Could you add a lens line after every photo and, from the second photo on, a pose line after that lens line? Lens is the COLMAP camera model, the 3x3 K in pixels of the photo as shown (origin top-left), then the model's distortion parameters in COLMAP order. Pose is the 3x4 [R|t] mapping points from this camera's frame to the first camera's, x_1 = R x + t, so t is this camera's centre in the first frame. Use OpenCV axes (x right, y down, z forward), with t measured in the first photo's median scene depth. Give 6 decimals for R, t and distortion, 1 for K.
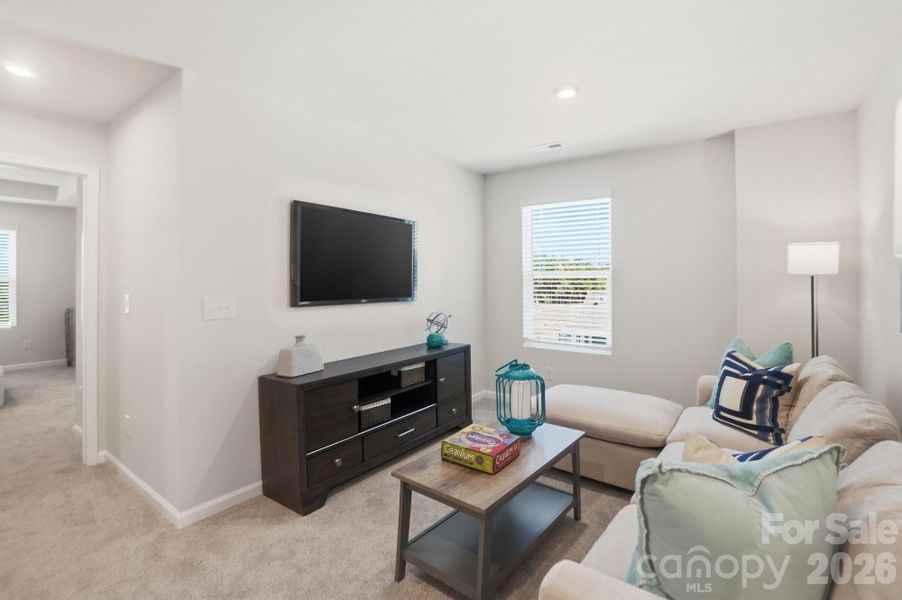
lens RADIAL K [[402.8, 0, 447.3], [0, 402.8, 285.4], [0, 0, 1]] dist [-0.039501, 0.000363]
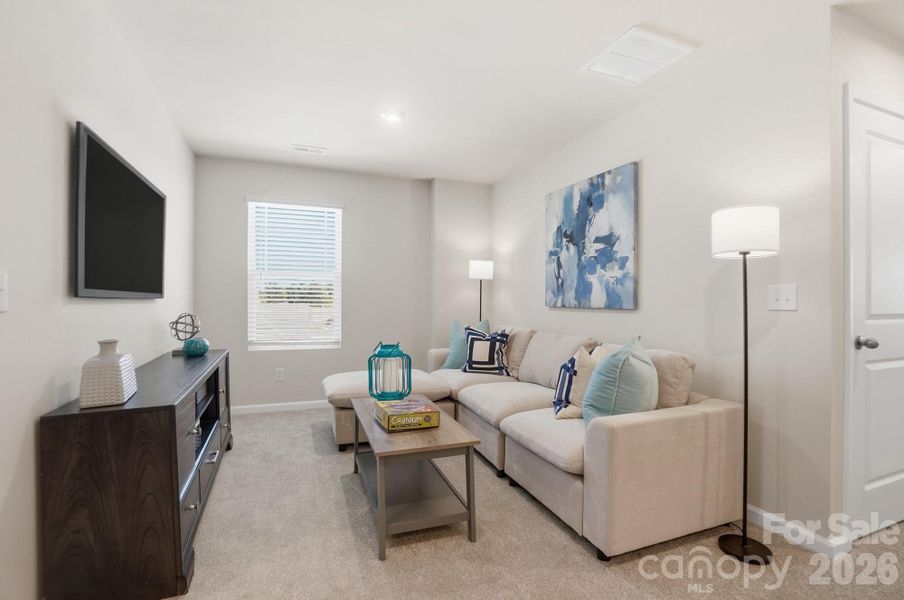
lens RADIAL K [[403.7, 0, 448.3], [0, 403.7, 285.3], [0, 0, 1]] dist [-0.039501, 0.000363]
pose [[0.535768, 0.028718, 0.843877, -0.699680], [-0.000970, 0.999442, -0.033397, 0.064556], [-0.844365, 0.017074, 0.535497, 0.237460]]
